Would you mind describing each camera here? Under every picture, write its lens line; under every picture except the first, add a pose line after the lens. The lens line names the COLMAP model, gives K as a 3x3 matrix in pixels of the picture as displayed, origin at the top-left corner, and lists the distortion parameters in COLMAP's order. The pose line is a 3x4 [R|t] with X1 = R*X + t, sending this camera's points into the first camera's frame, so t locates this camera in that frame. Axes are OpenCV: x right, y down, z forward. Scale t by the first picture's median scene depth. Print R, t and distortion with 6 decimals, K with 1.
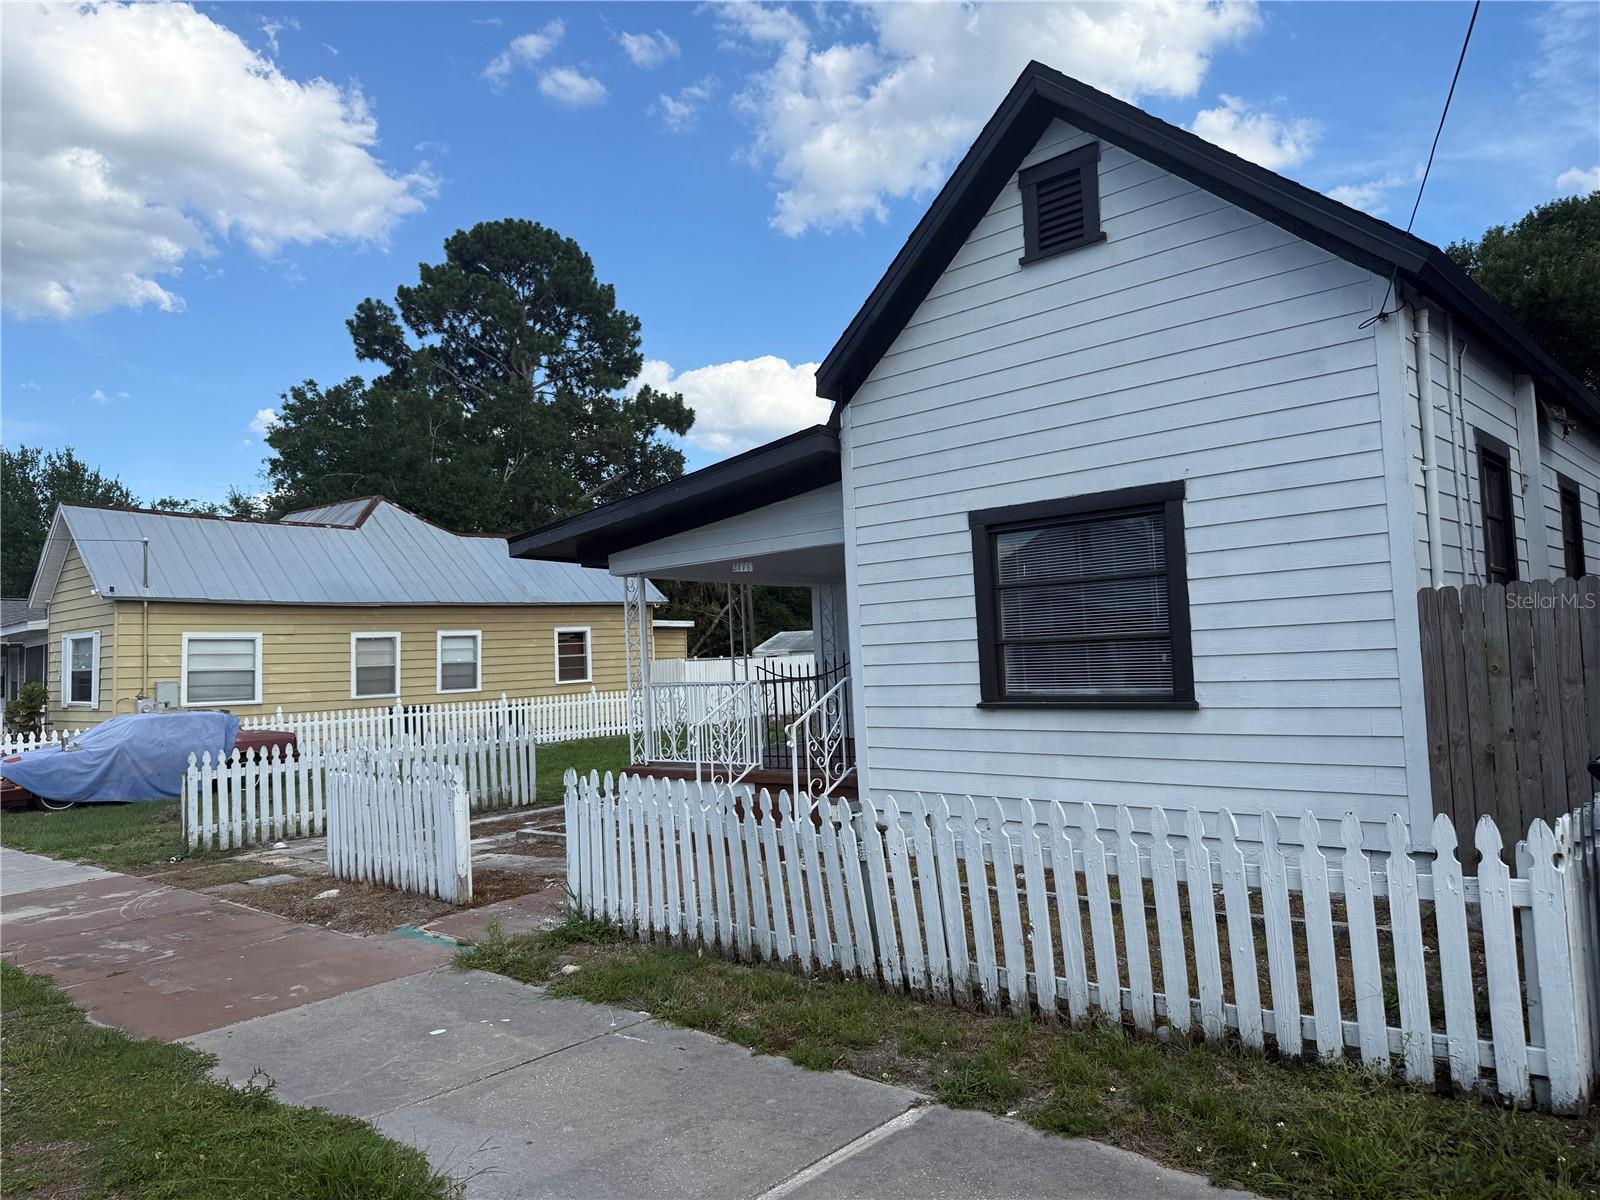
lens RADIAL K [[1132.0, 0, 791.6], [0, 1132.0, 604.4], [0, 0, 1]] dist [0.071636, -0.106638]
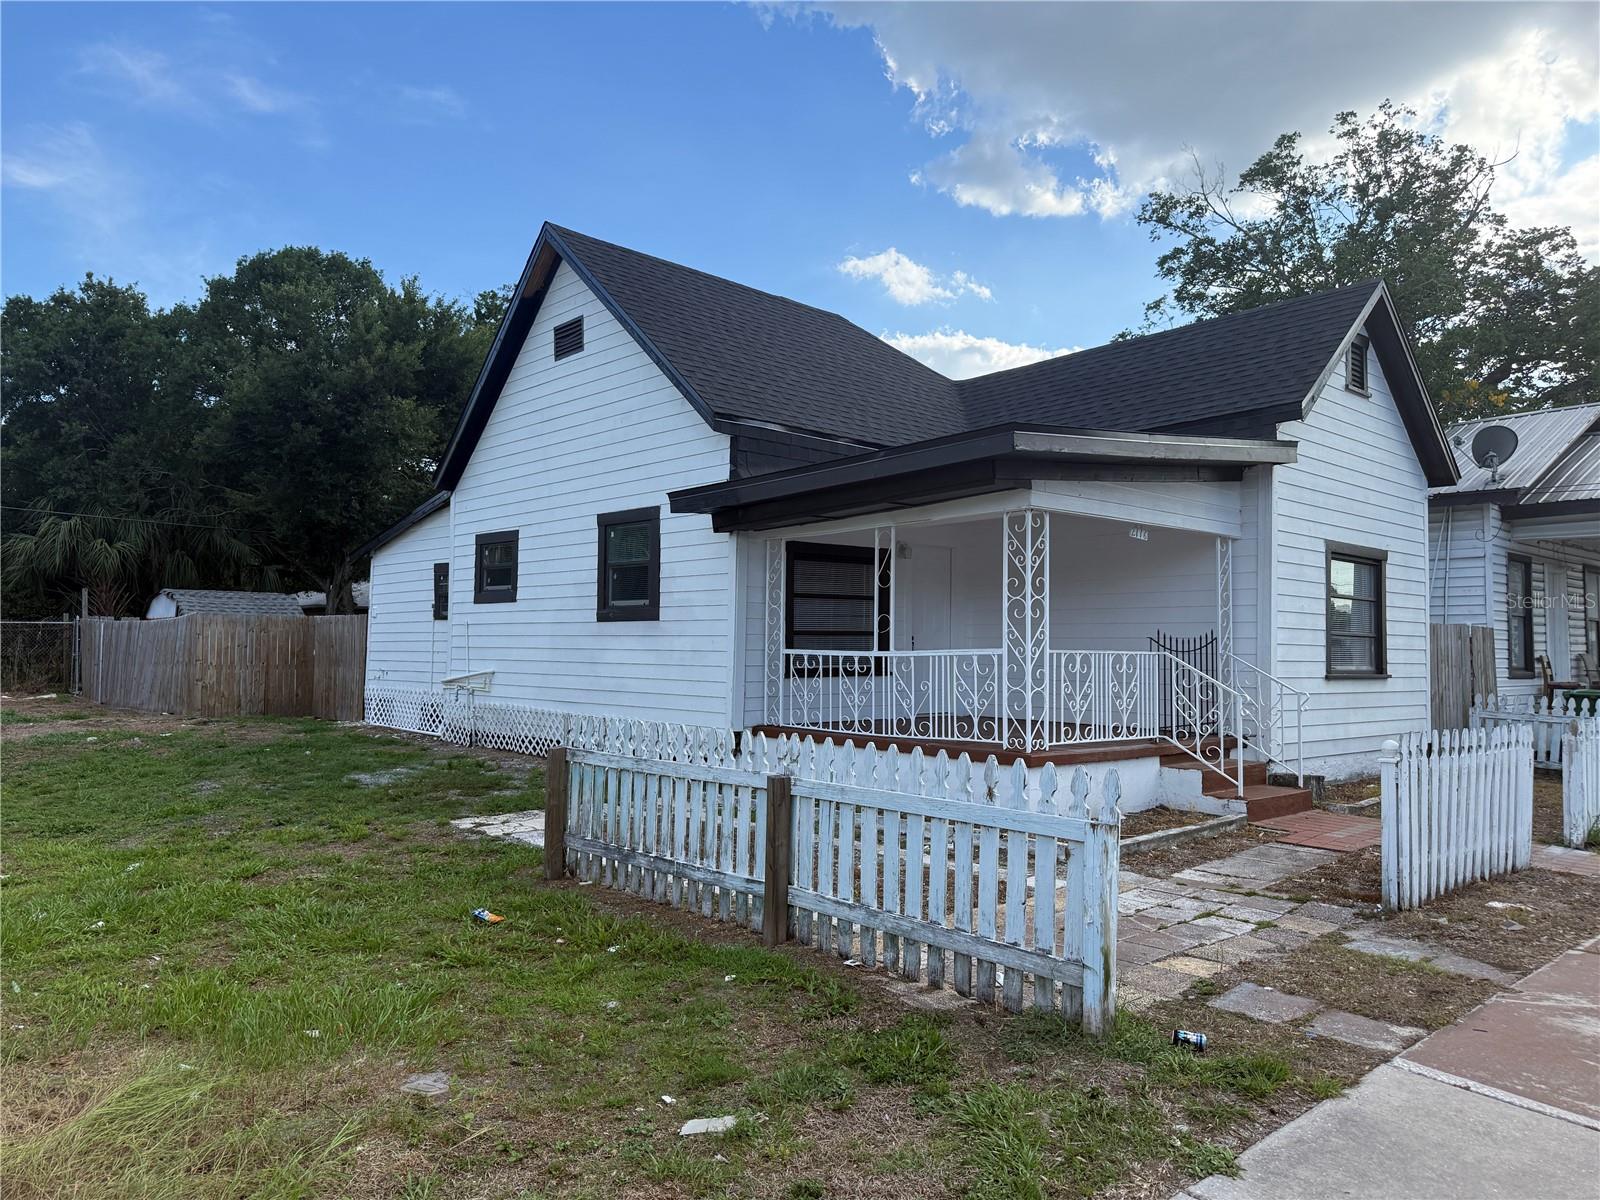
lens RADIAL K [[1132.0, 0, 791.6], [0, 1132.0, 604.4], [0, 0, 1]] dist [0.071636, -0.106638]
pose [[0.089557, 0.083577, 0.992469, -1.427173], [-0.070600, 0.994499, -0.077377, 0.170097], [-0.993476, -0.063139, 0.094965, 1.656491]]
